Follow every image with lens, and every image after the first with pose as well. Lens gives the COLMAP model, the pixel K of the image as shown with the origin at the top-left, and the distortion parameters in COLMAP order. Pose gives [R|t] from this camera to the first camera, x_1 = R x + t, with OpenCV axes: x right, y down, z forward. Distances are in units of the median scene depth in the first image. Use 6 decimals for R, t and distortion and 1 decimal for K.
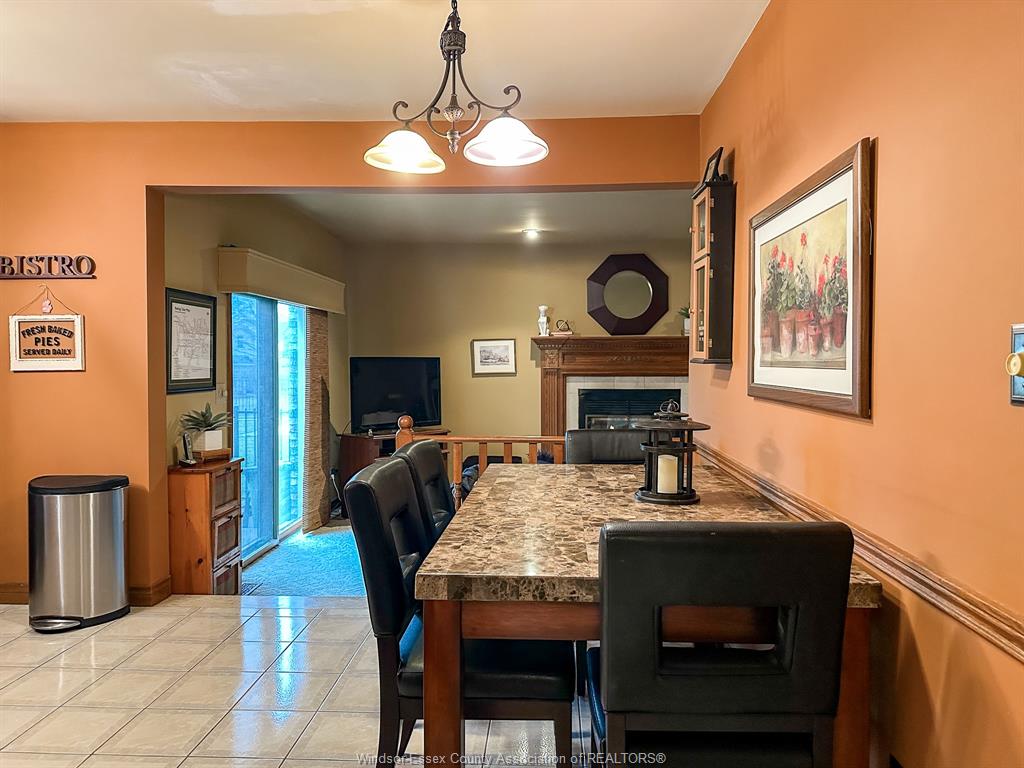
lens RADIAL K [[727.2, 0, 531.1], [0, 727.2, 383.3], [0, 0, 1]] dist [0.045829, -0.086920]
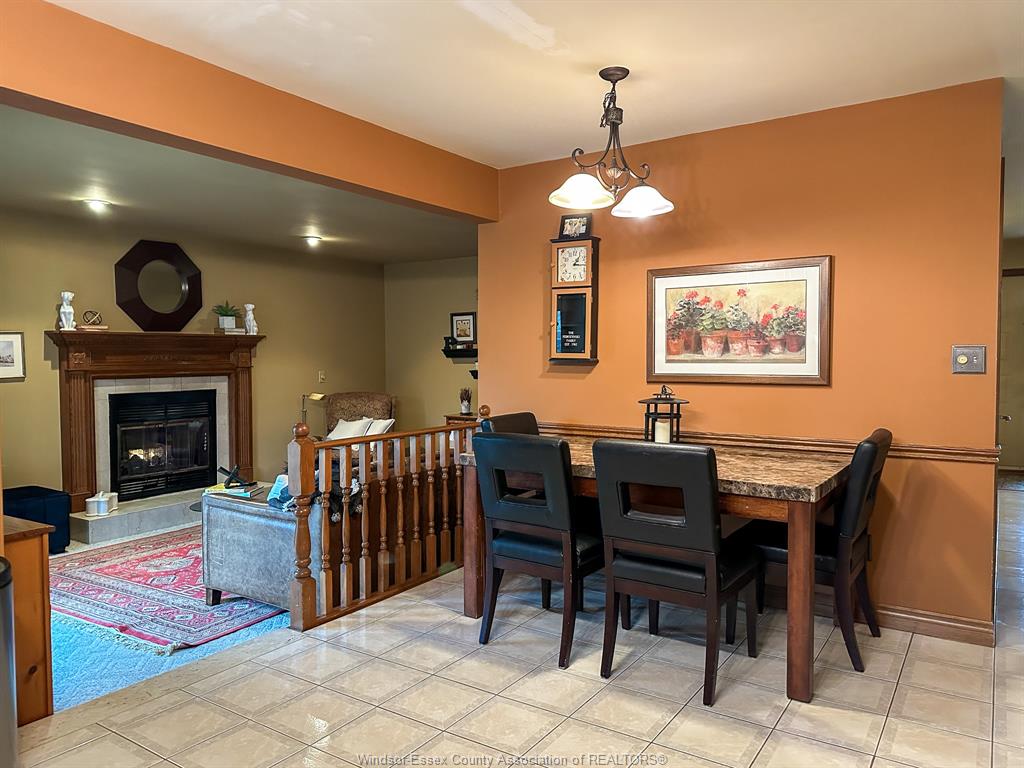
lens RADIAL K [[727.2, 0, 531.1], [0, 727.2, 383.3], [0, 0, 1]] dist [0.045829, -0.086920]
pose [[0.506493, -0.033696, 0.861586, -0.417349], [0.030823, 0.999305, 0.020963, -0.007309], [-0.861693, 0.015939, 0.507179, 0.150305]]
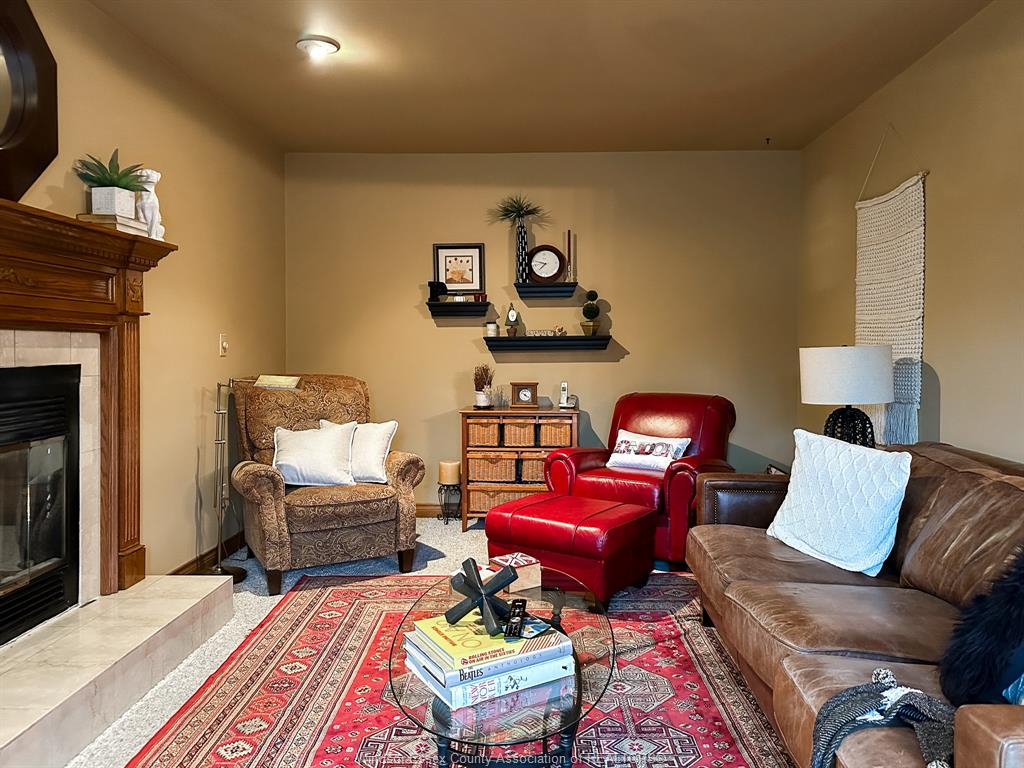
lens RADIAL K [[718.9, 0, 529.0], [0, 718.9, 355.7], [0, 0, 1]] dist [0.000790, -0.000753]
pose [[-0.011259, -0.003951, 0.999929, -0.182664], [0.036396, 0.999328, 0.004359, 0.010262], [-0.999274, 0.036443, -0.011108, 0.765419]]
